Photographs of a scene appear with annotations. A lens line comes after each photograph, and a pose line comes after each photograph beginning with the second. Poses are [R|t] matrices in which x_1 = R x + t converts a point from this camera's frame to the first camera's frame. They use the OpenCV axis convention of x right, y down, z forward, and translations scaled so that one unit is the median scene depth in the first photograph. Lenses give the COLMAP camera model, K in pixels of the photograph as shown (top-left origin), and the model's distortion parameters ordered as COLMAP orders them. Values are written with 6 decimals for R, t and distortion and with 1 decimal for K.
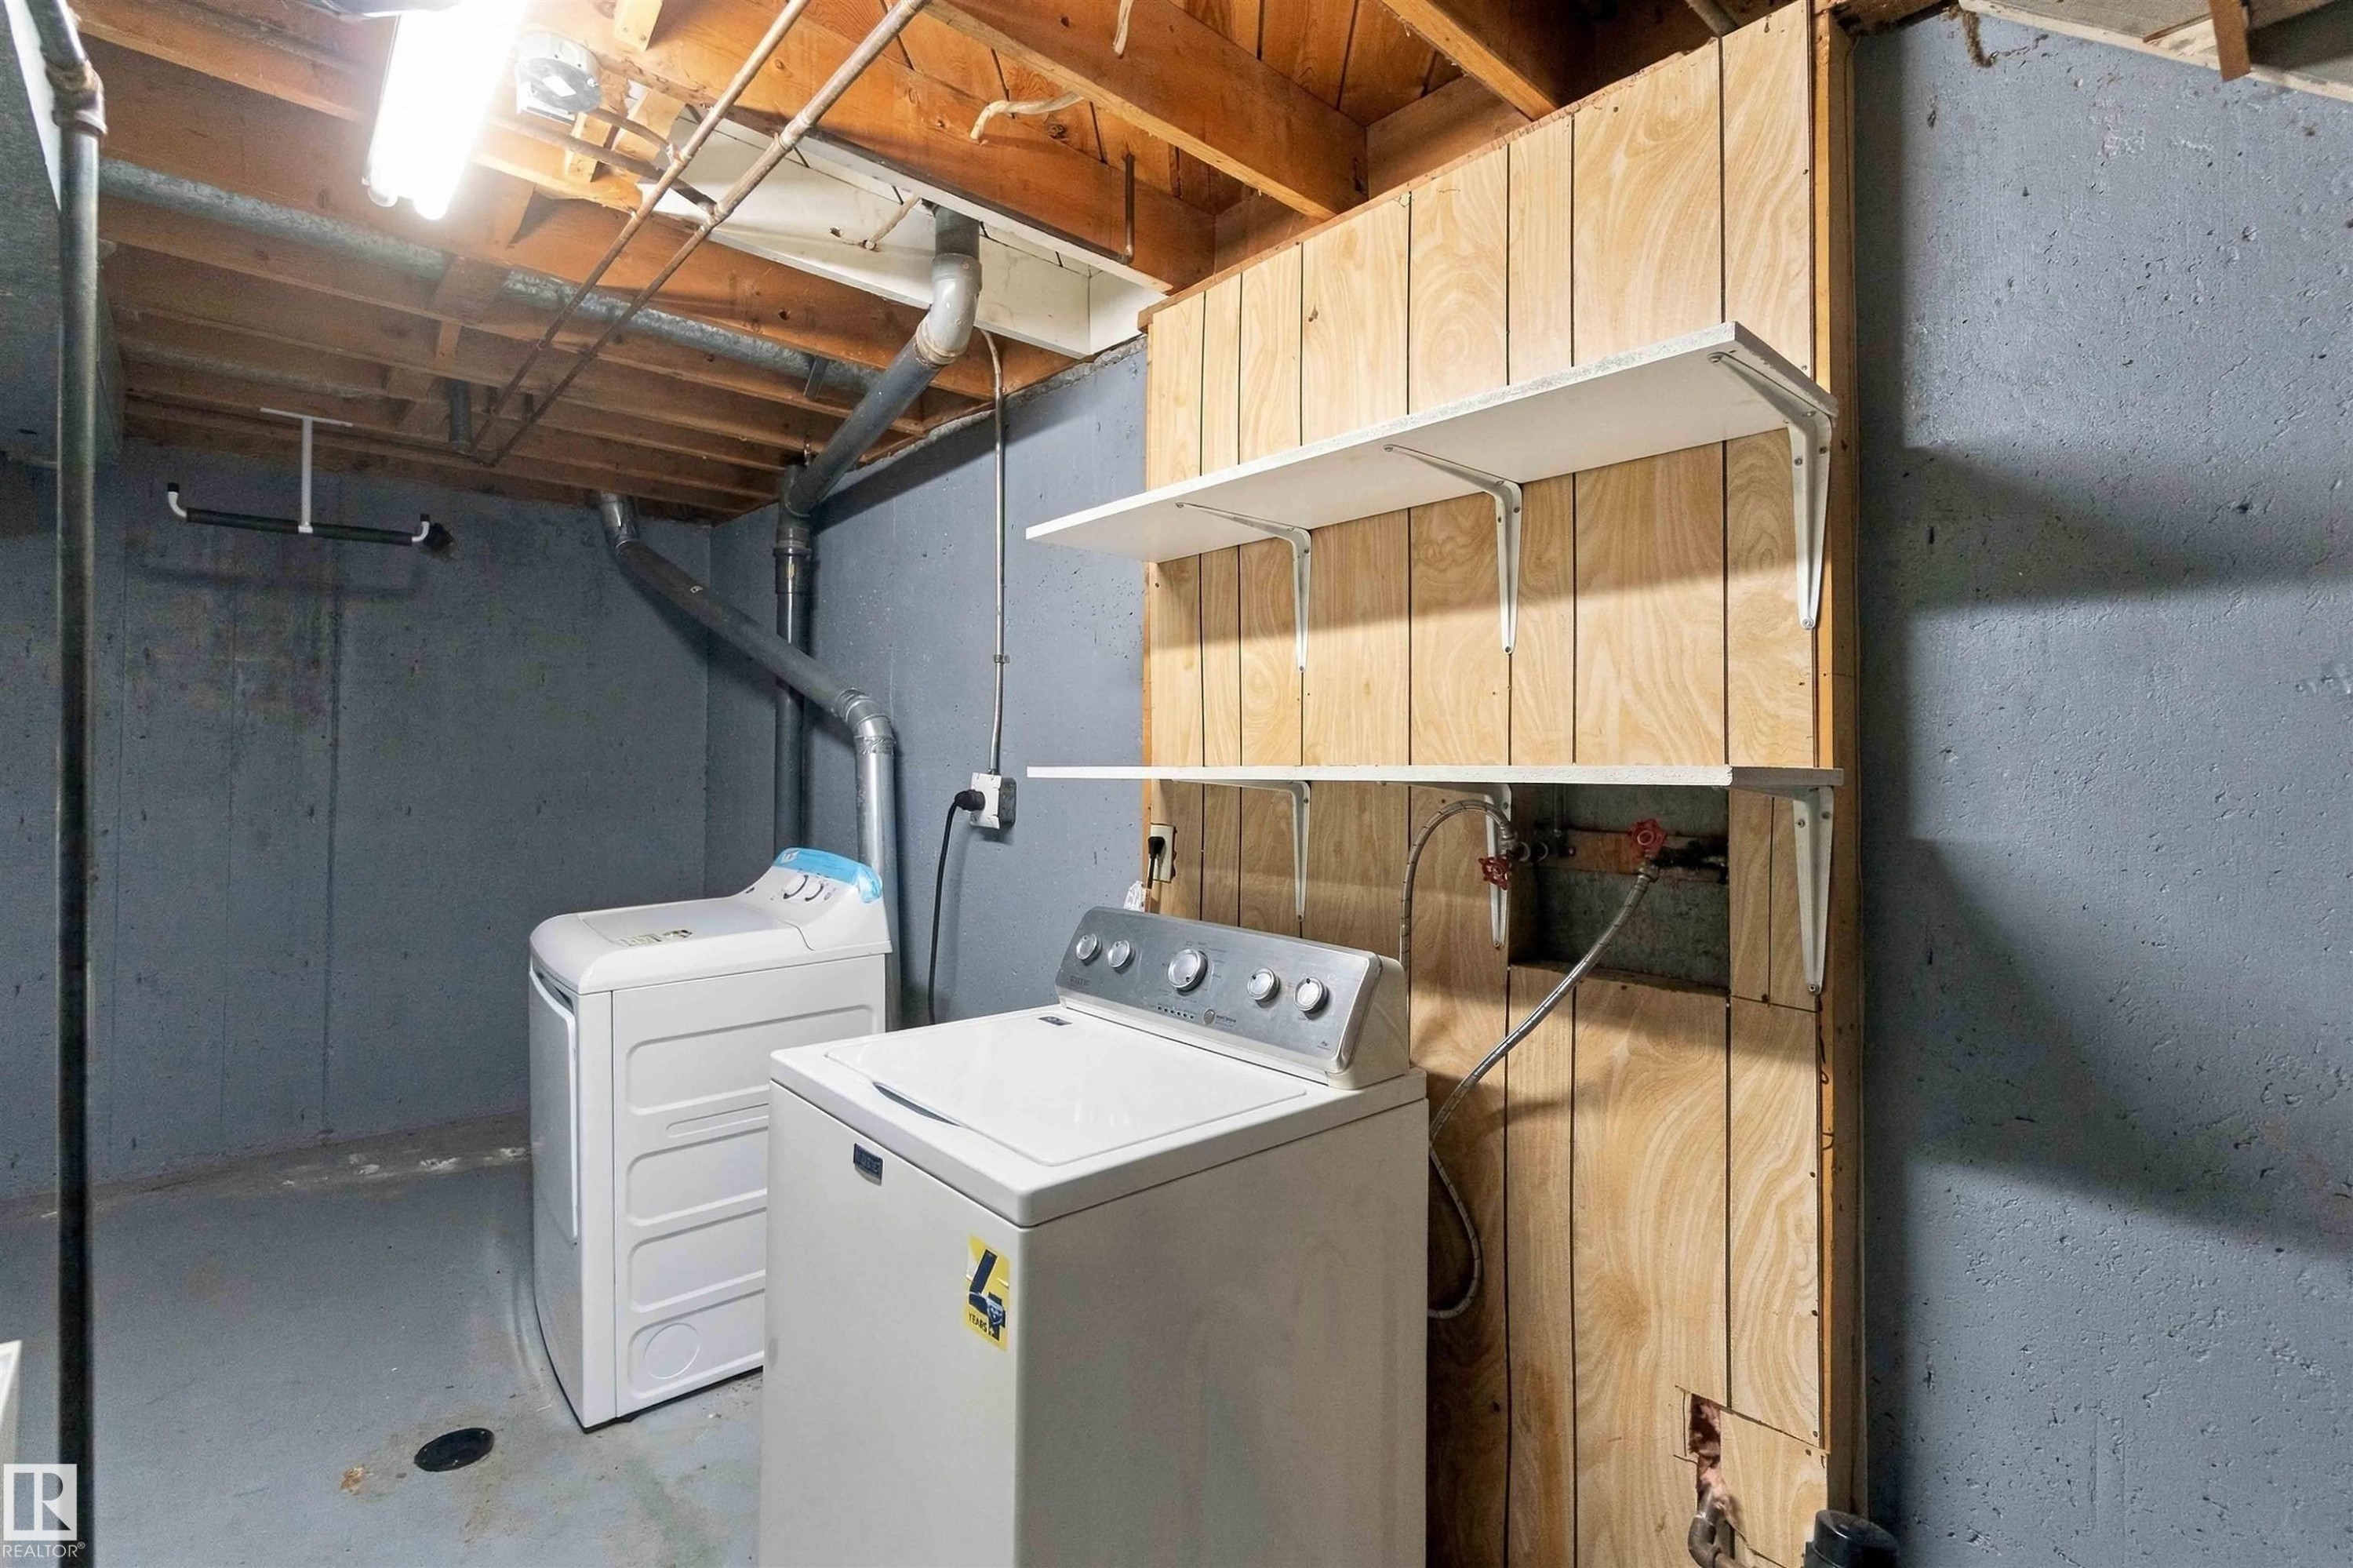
lens RADIAL K [[1040.8, 0, 1178.4], [0, 1040.8, 770.0], [0, 0, 1]] dist [-0.000764, 0.000374]
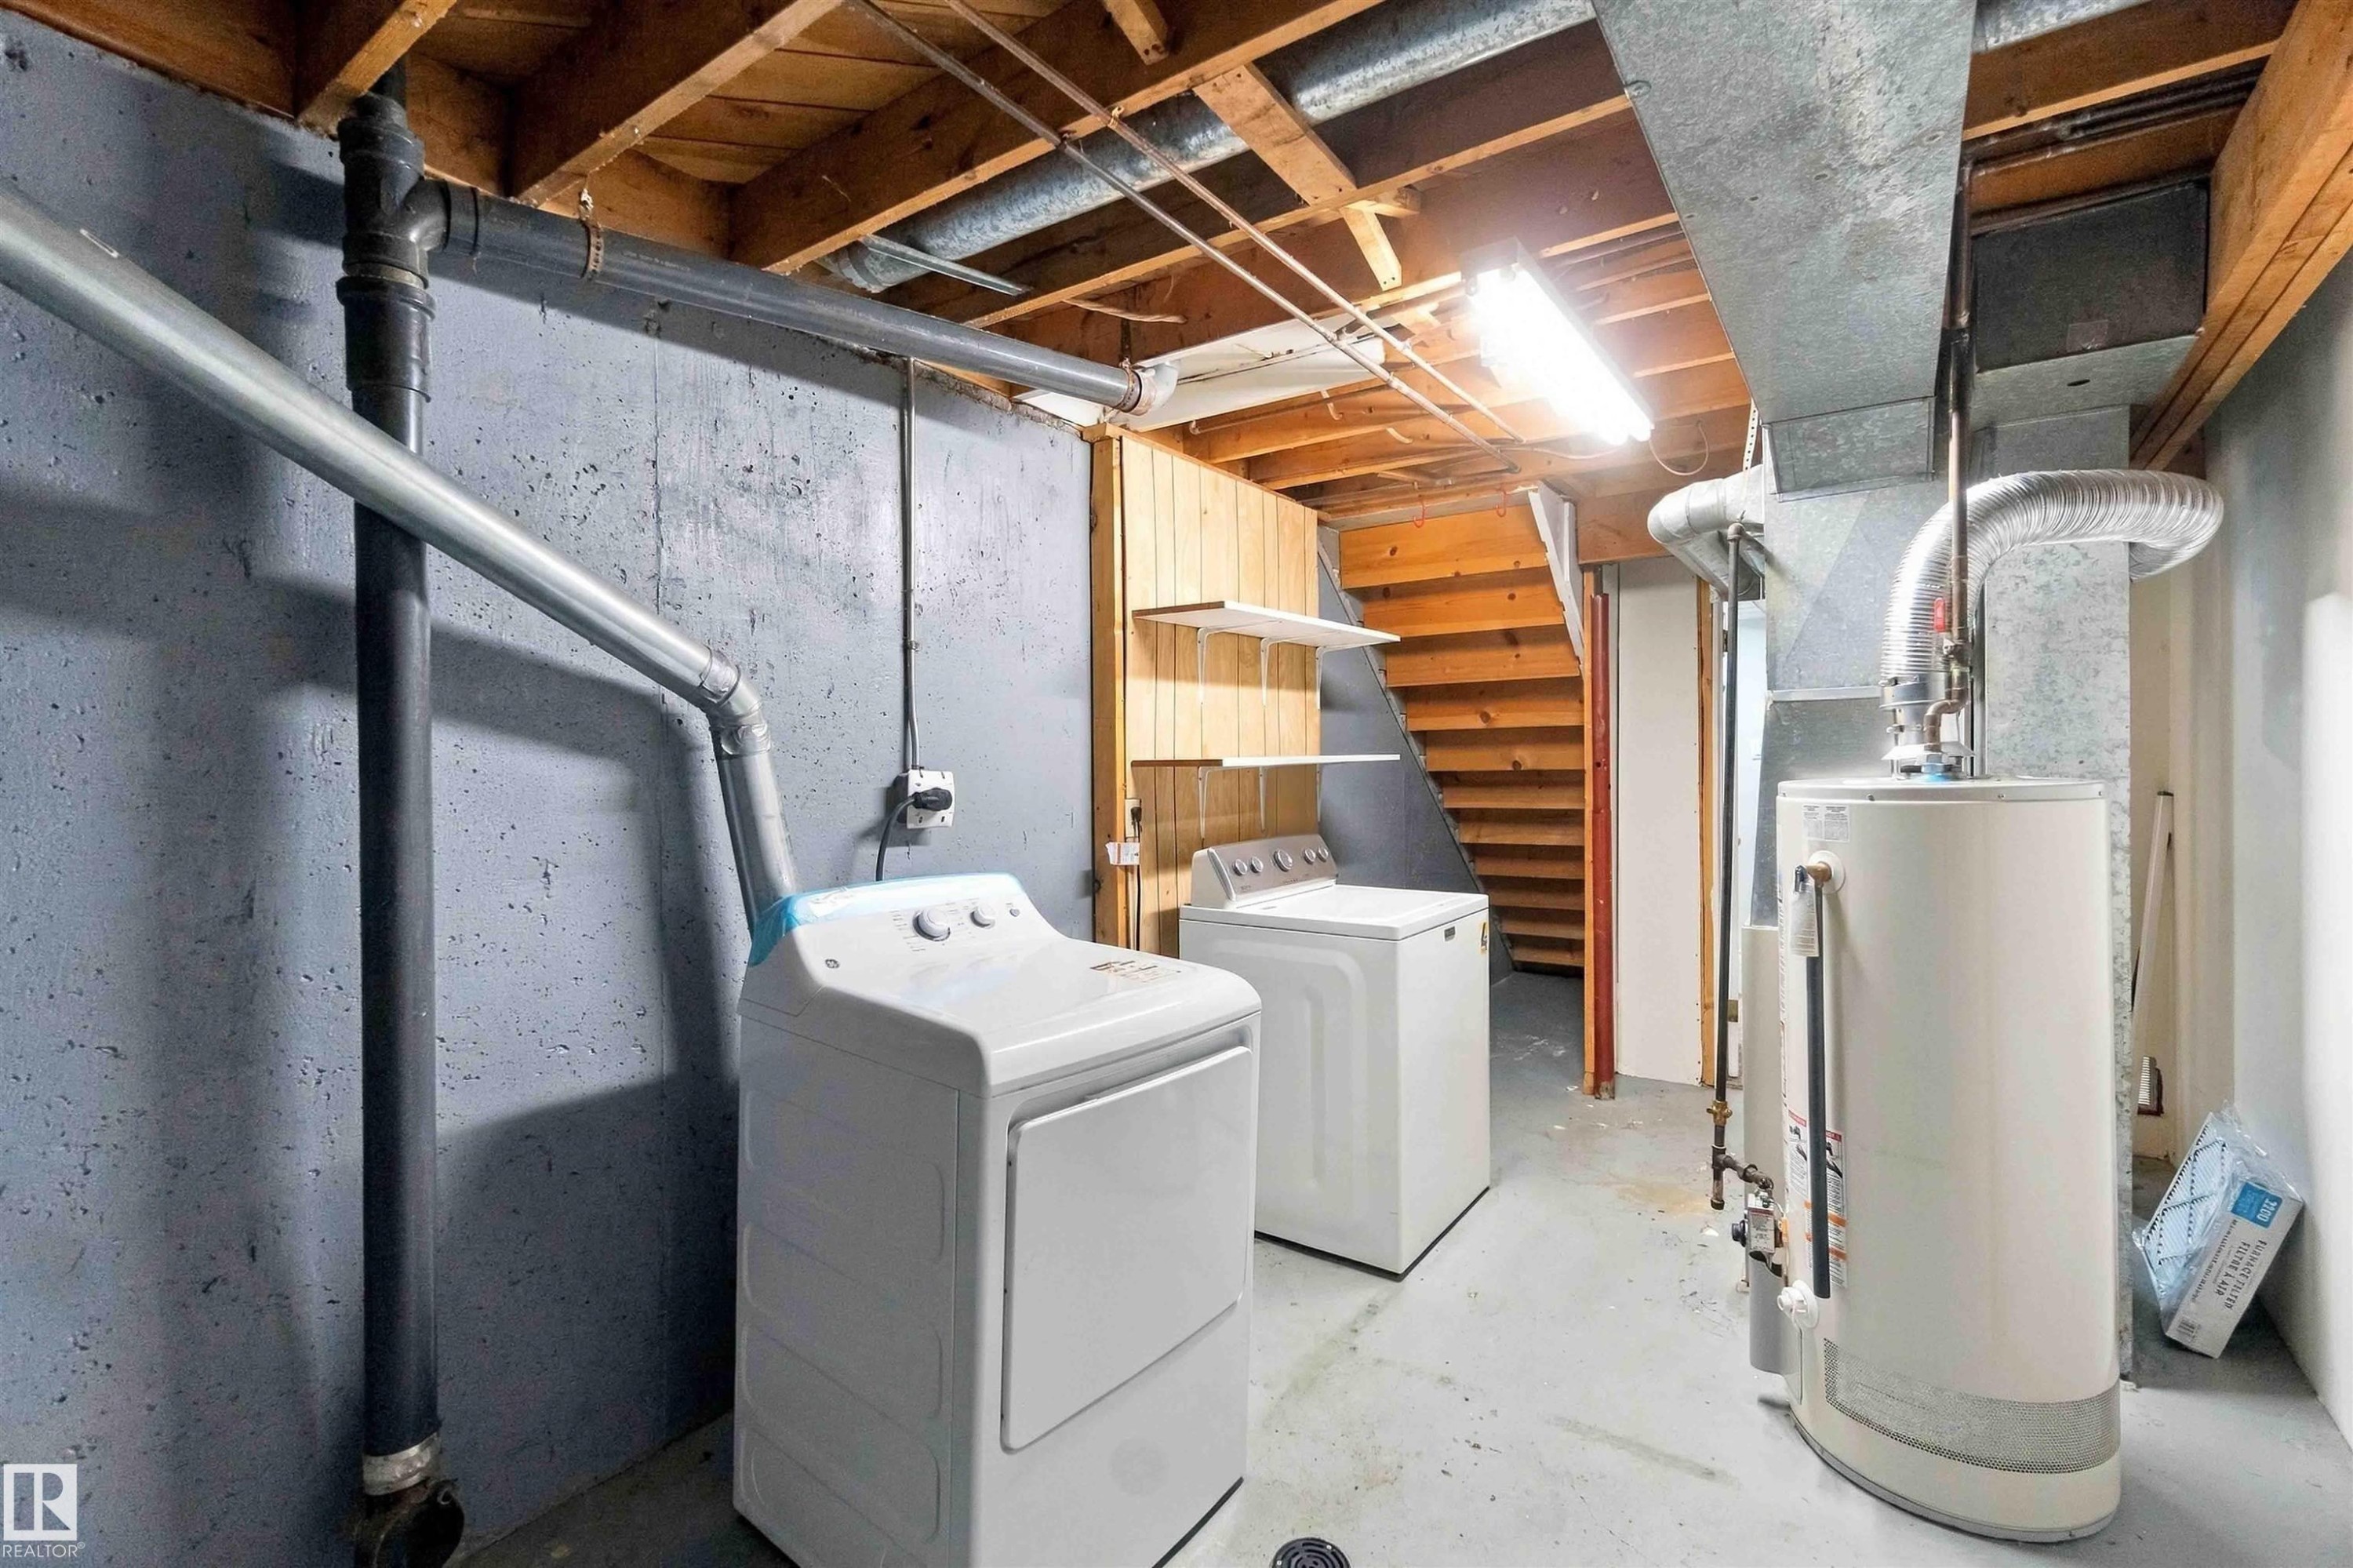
lens RADIAL K [[1040.8, 0, 1181.4], [0, 1040.8, 764.3], [0, 0, 1]] dist [-0.000764, 0.000374]
pose [[-0.198996, -0.011775, 0.979929, -1.612786], [0.009855, 0.999853, 0.014016, -0.016140], [-0.979951, 0.012446, -0.198851, 1.363231]]
